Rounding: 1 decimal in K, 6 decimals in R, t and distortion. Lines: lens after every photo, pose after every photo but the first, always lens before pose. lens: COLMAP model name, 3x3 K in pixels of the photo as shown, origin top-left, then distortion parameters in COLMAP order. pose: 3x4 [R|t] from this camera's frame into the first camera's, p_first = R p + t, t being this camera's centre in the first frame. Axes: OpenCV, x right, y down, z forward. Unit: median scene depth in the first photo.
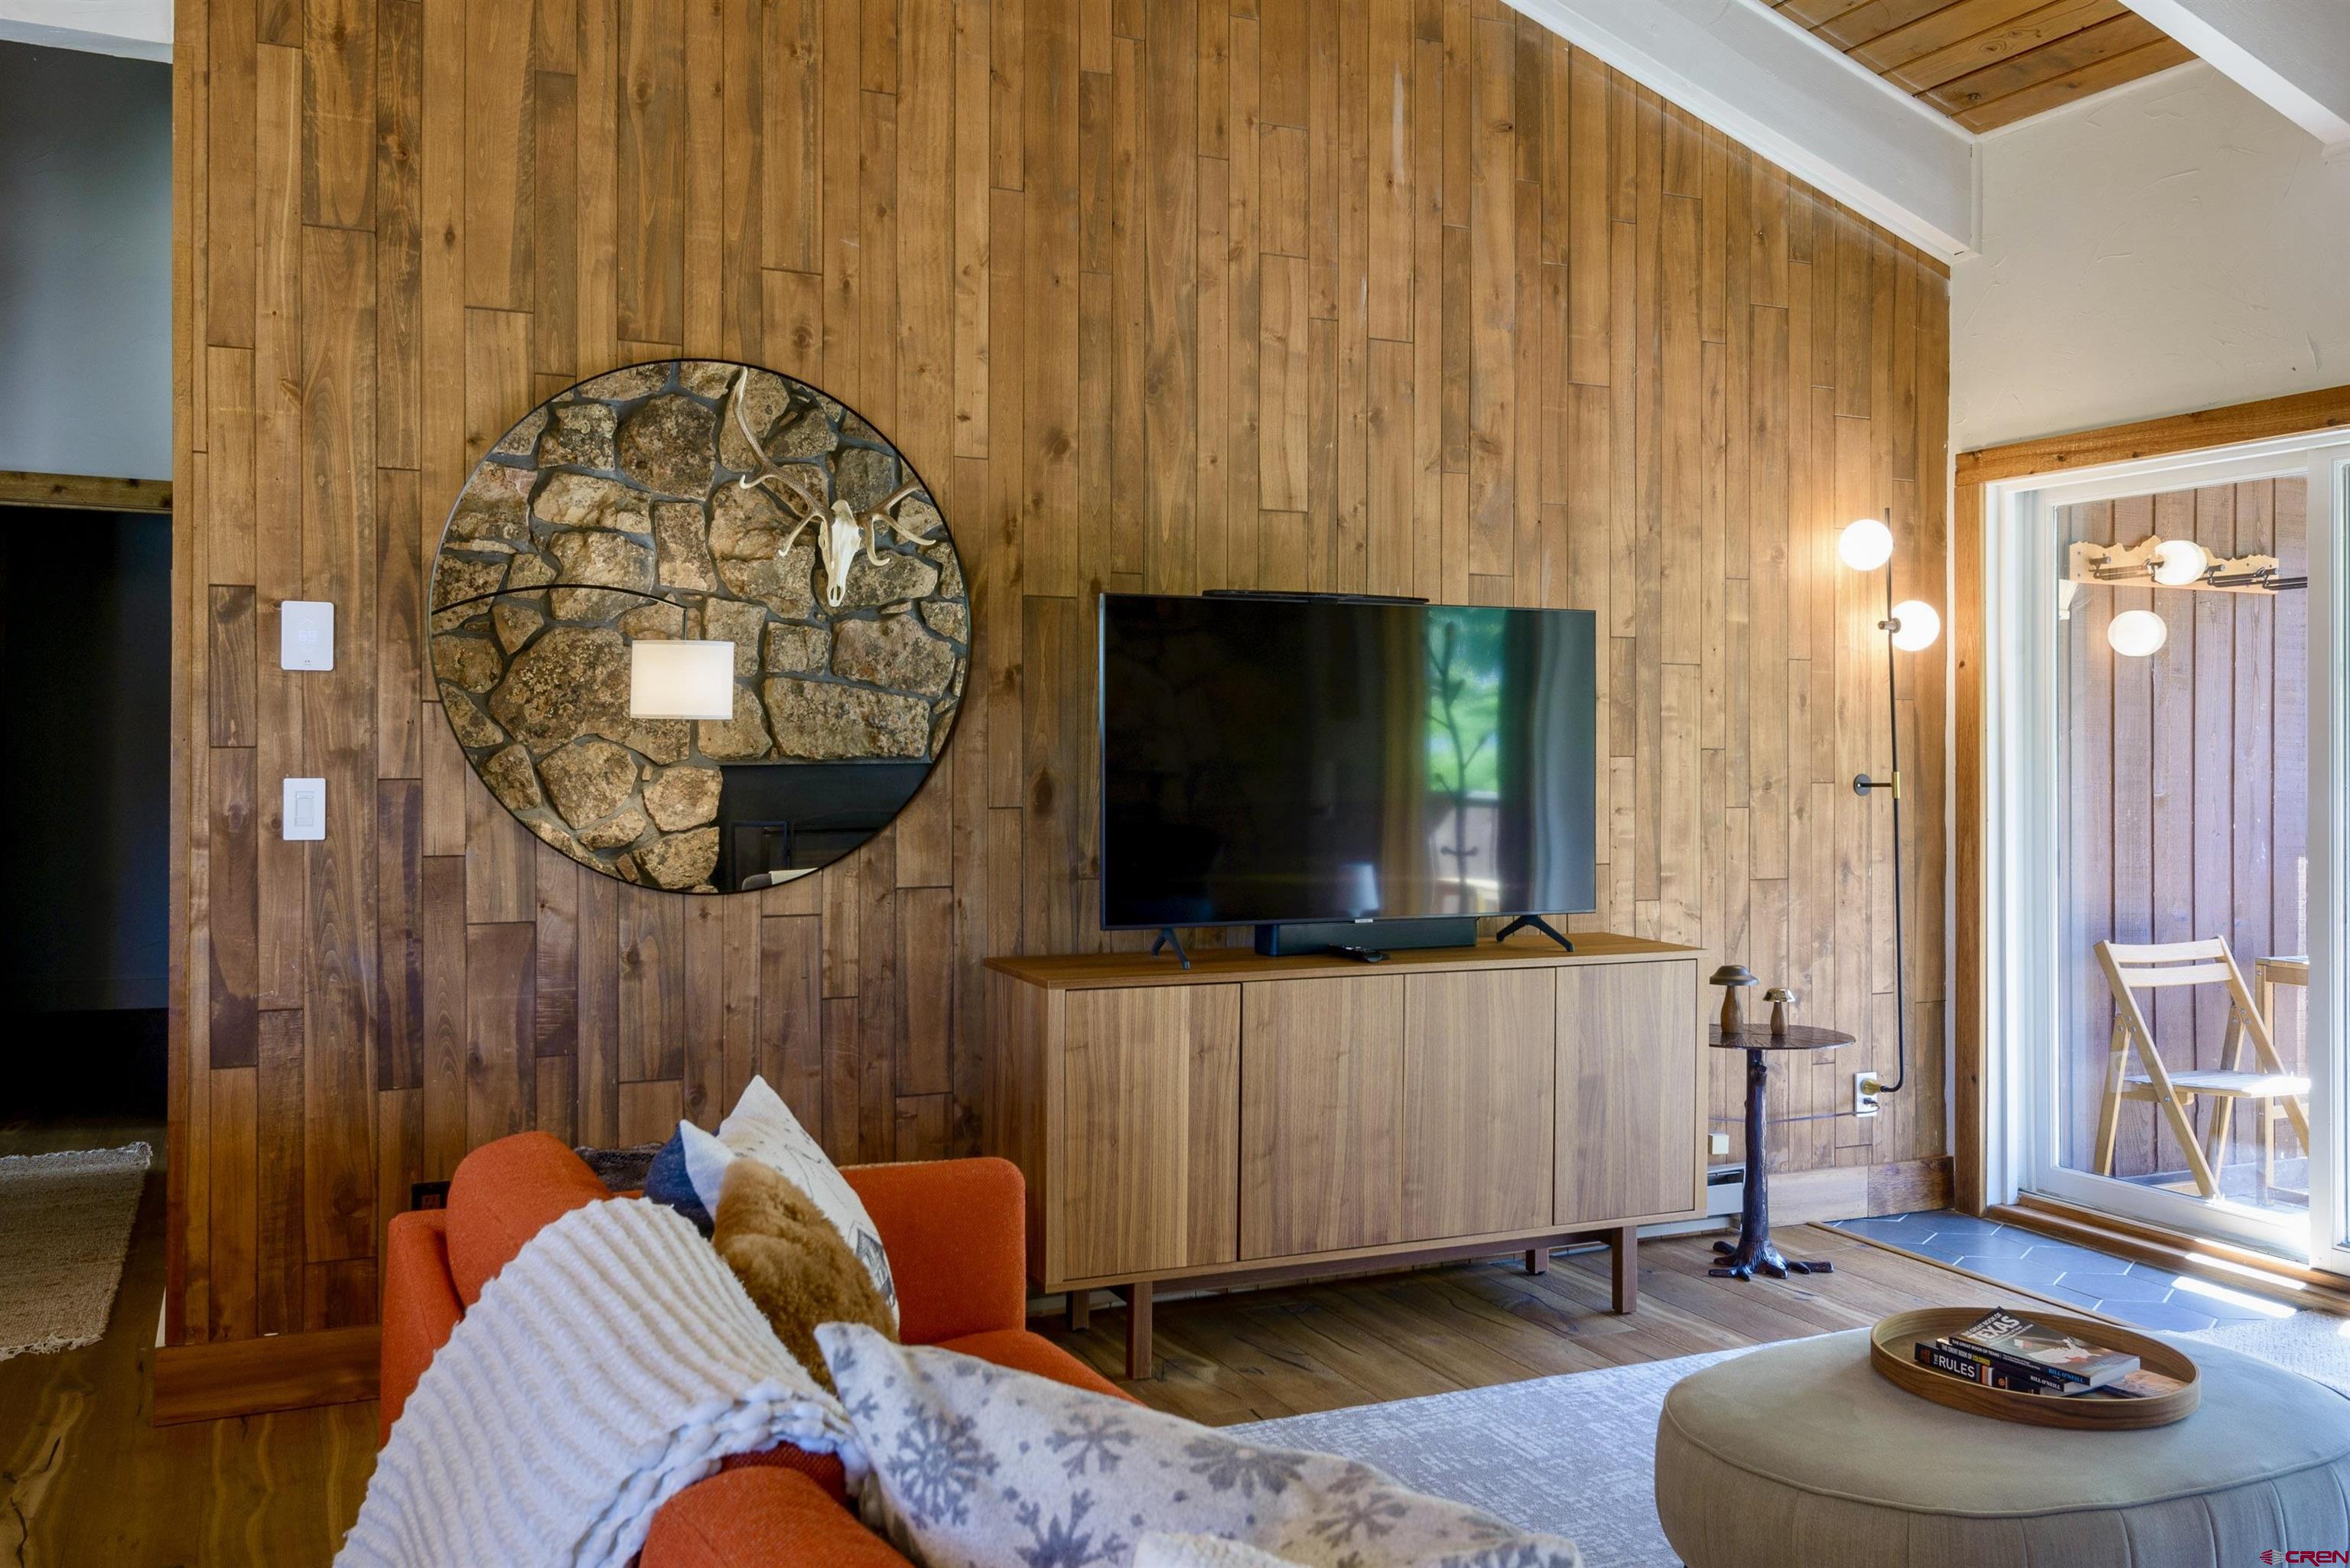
lens RADIAL K [[2011.1, 0, 1190.7], [0, 2011.1, 748.9], [0, 0, 1]] dist [0.010787, -0.015547]
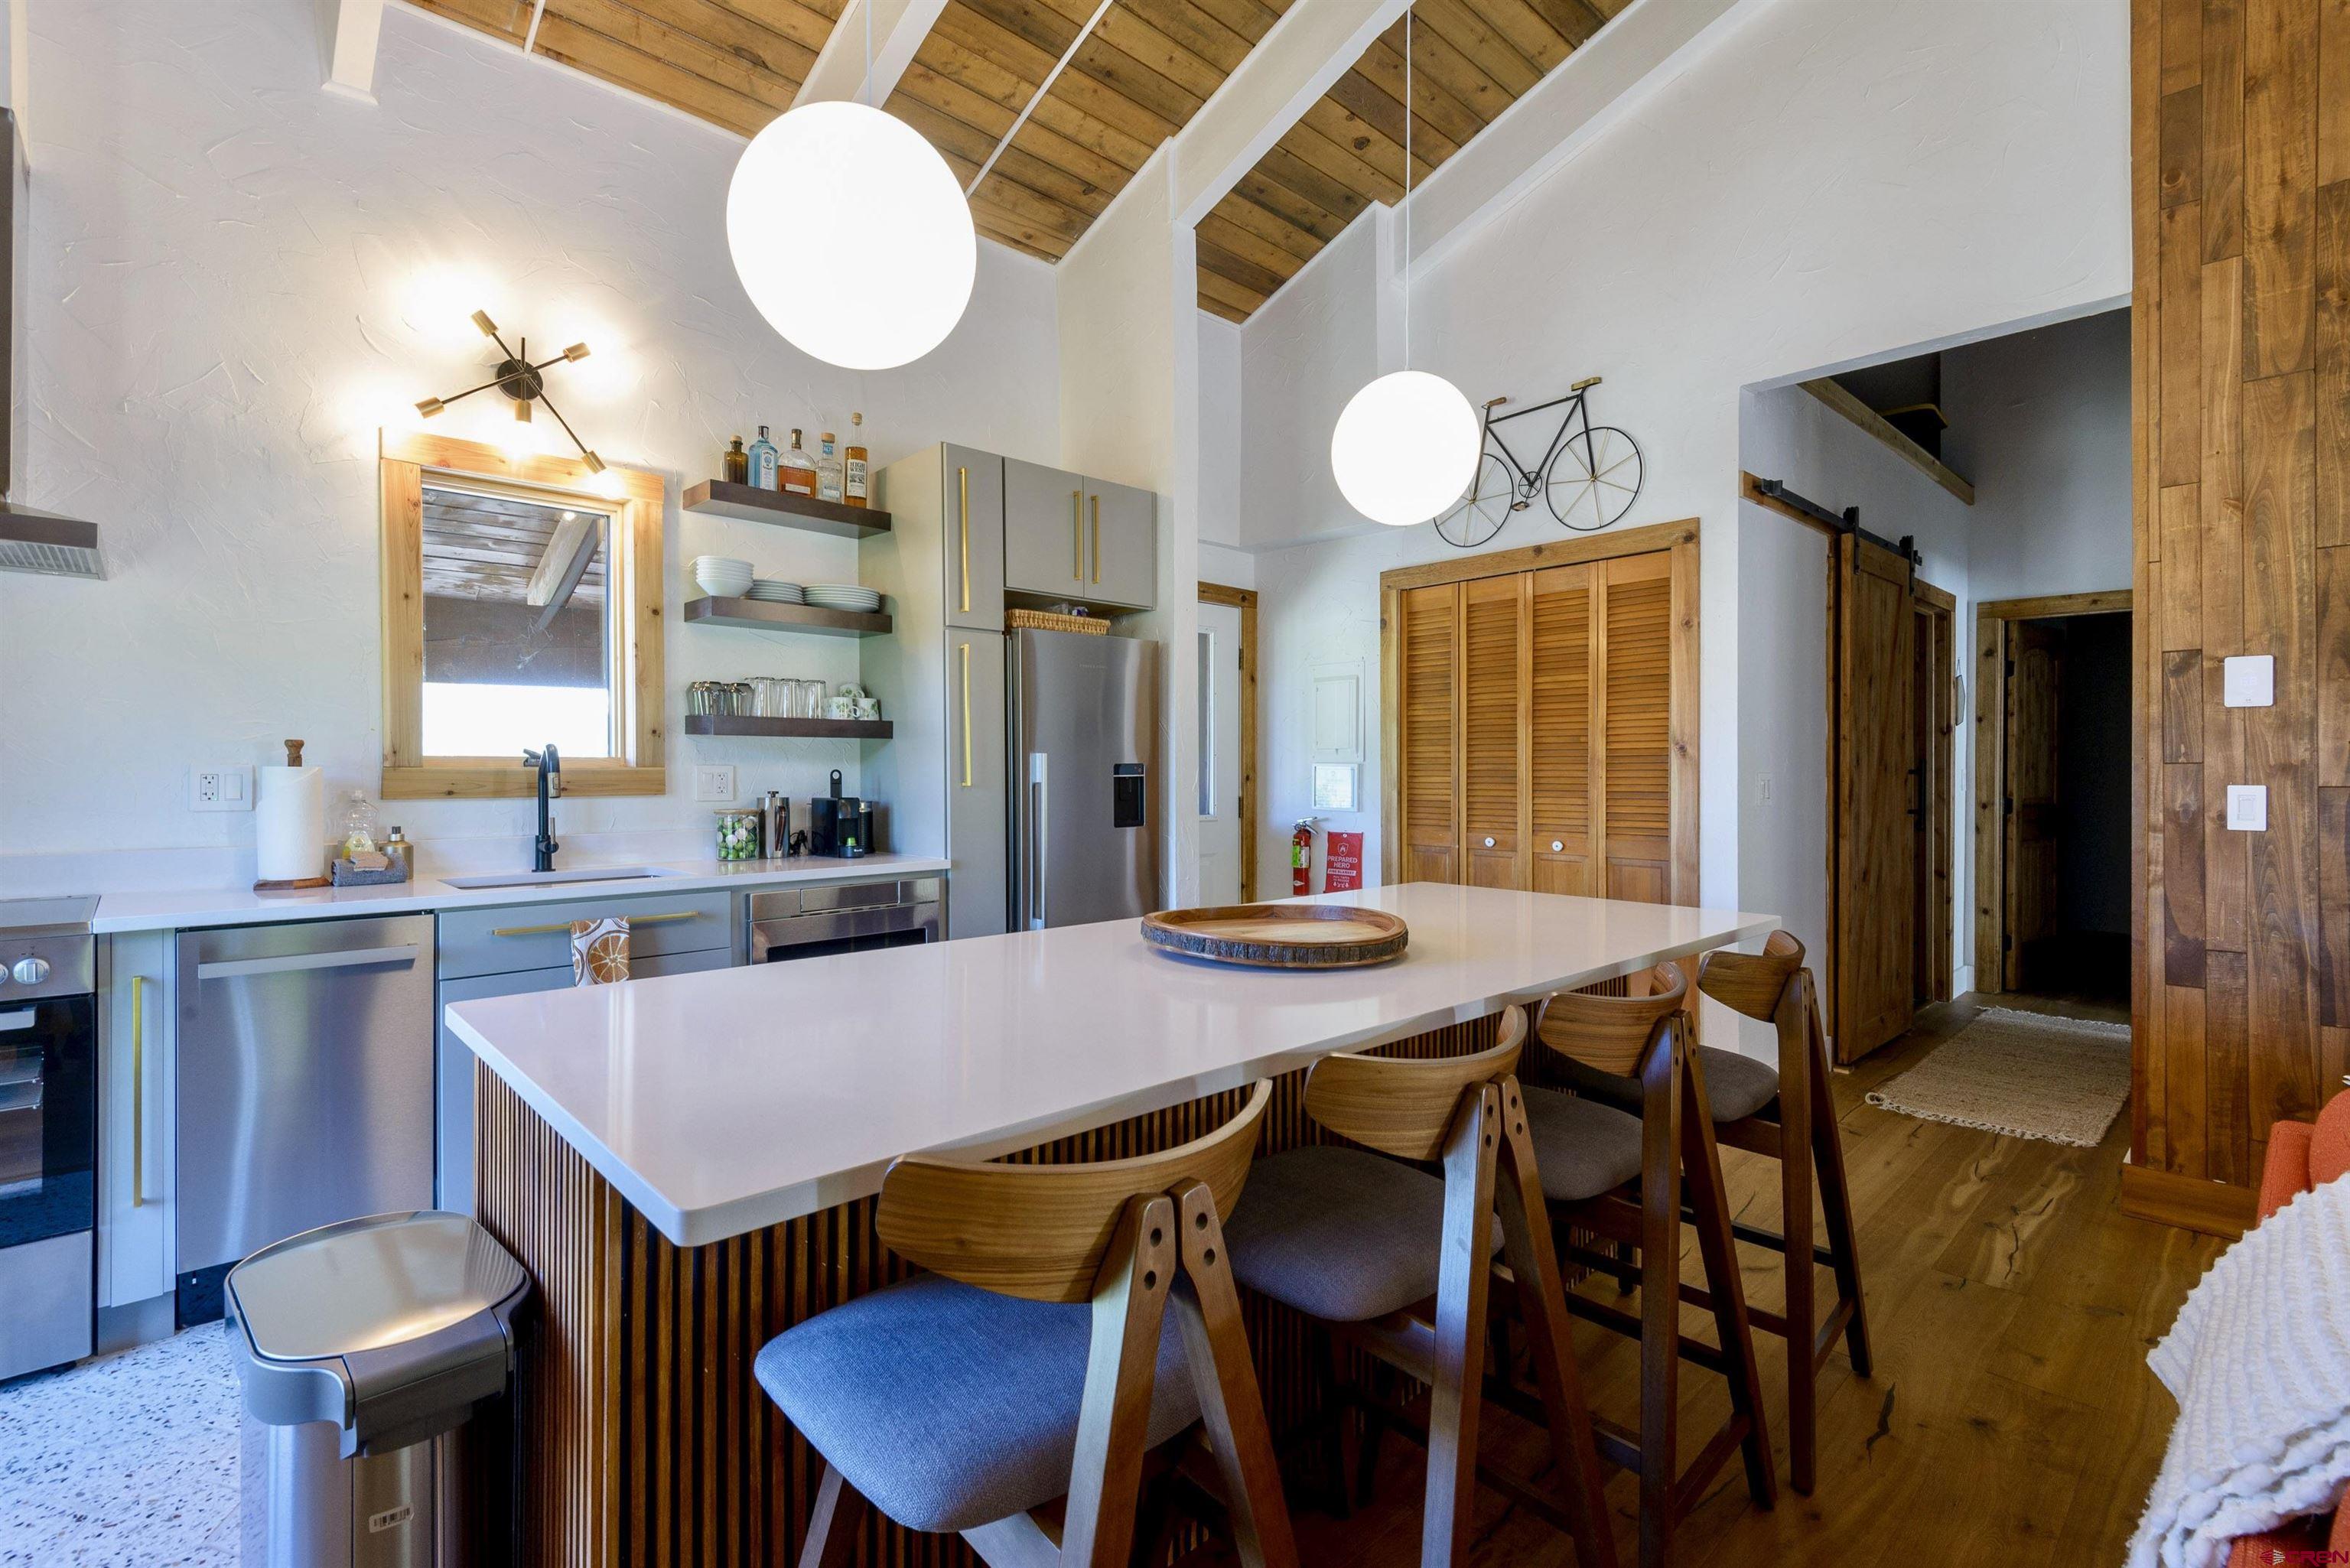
lens RADIAL K [[1058.2, 0, 1182.1], [0, 1058.2, 774.6], [0, 0, 1]] dist [0.021321, -0.013088]
pose [[0.285553, -0.001057, -0.958362, 0.049554], [0.006665, 0.999977, 0.000884, 0.001778], [0.958340, -0.006640, 0.285554, 0.098529]]
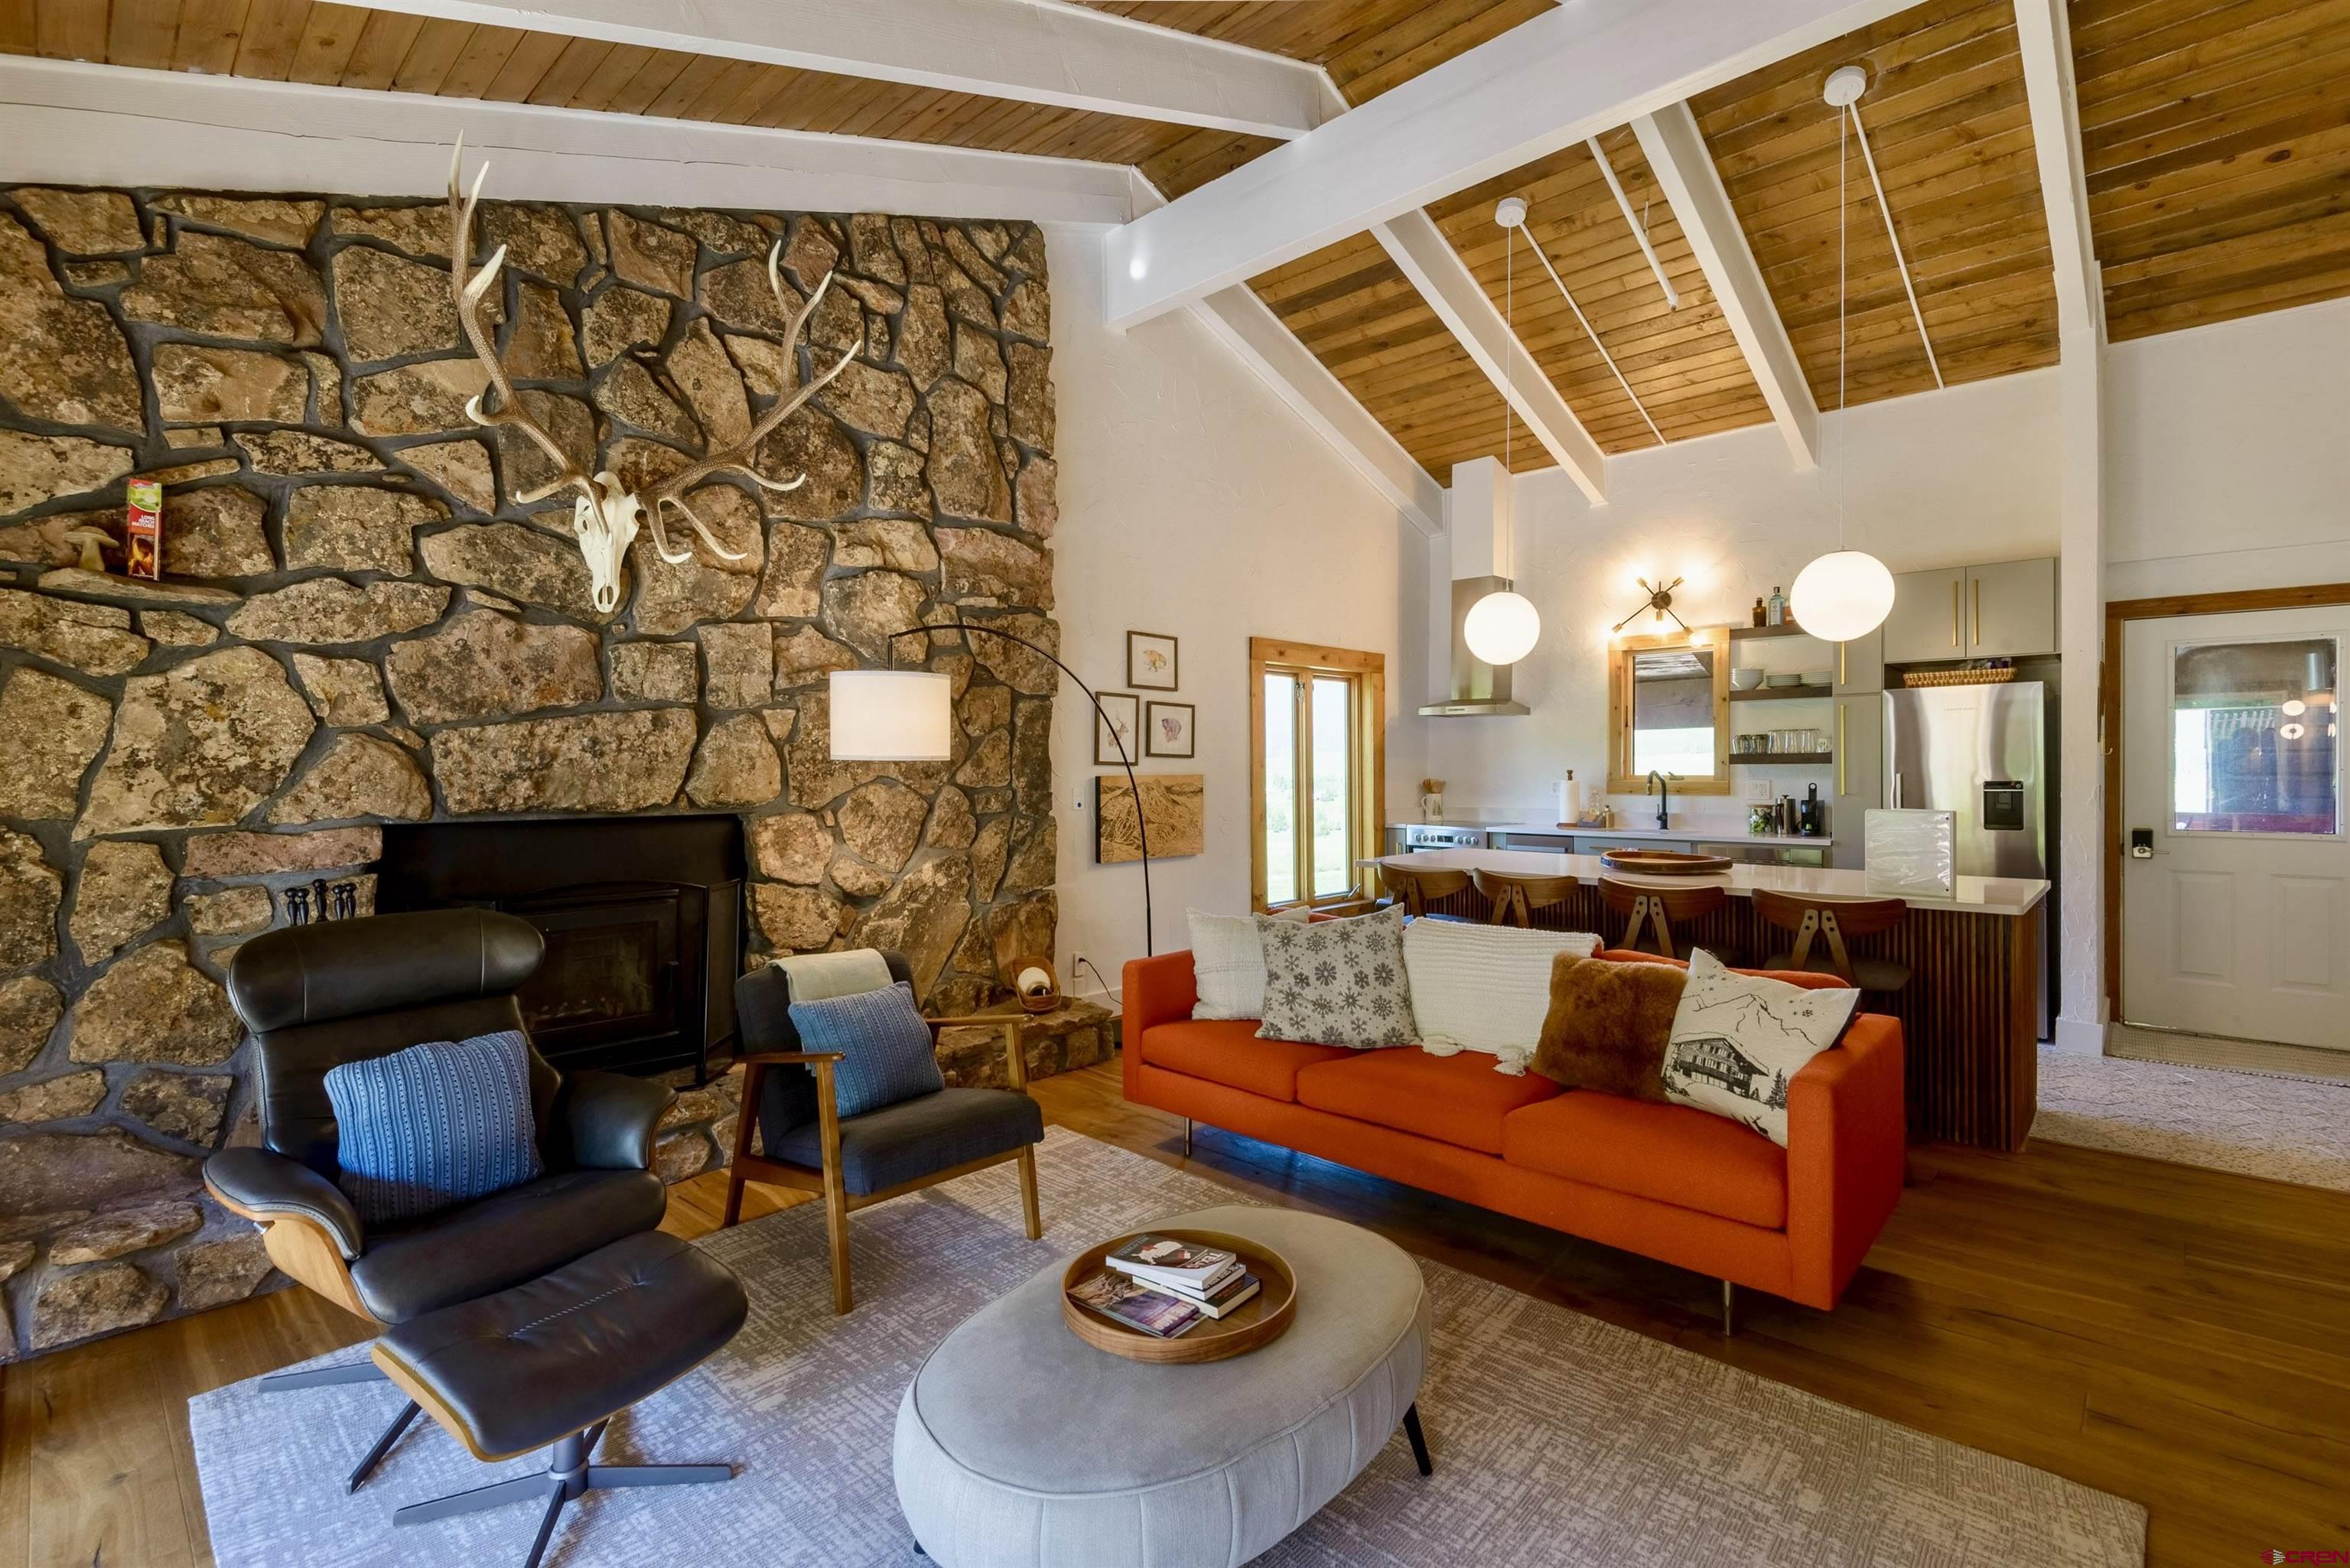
lens RADIAL K [[1058.2, 0, 1185.5], [0, 1058.2, 780.5], [0, 0, 1]] dist [0.021321, -0.013088]
pose [[-0.929739, 0.004798, -0.368189, 0.220465], [0.002634, 0.999976, 0.006379, -0.006454], [0.368211, 0.004961, -0.929729, 0.514341]]
